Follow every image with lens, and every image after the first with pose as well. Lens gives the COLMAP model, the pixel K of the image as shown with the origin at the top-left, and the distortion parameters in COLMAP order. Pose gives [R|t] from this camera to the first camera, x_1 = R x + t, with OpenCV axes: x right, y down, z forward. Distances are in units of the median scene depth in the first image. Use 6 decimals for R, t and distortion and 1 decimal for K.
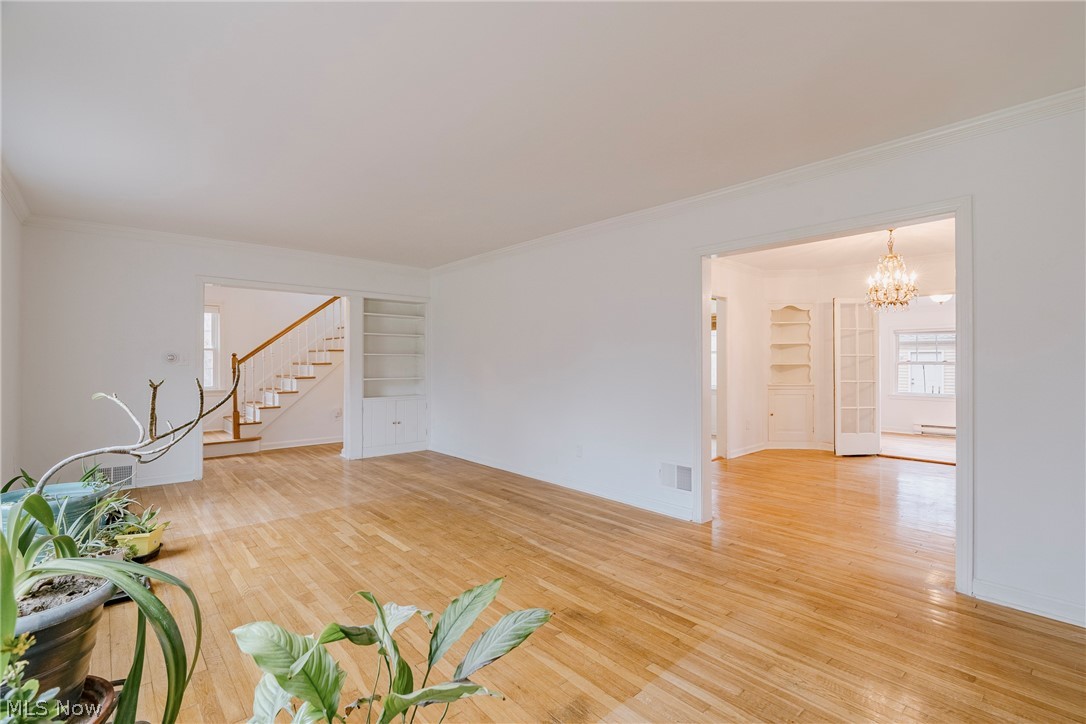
lens RADIAL K [[494.6, 0, 543.0], [0, 494.6, 362.0], [0, 0, 1]] dist [-0.003702, 0.000032]
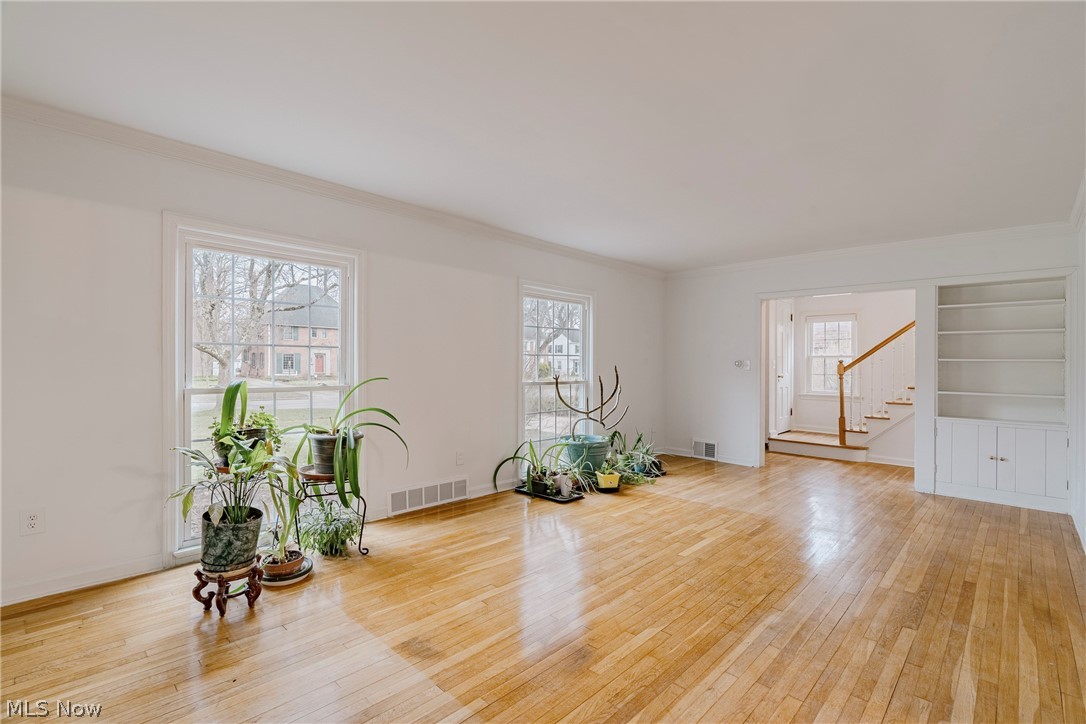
lens RADIAL K [[494.6, 0, 543.0], [0, 494.6, 362.0], [0, 0, 1]] dist [-0.003702, 0.000032]
pose [[0.074051, -0.003971, -0.997247, 0.580059], [-0.014356, 0.999884, -0.005047, 0.001367], [0.997151, 0.014690, 0.073985, 0.534714]]
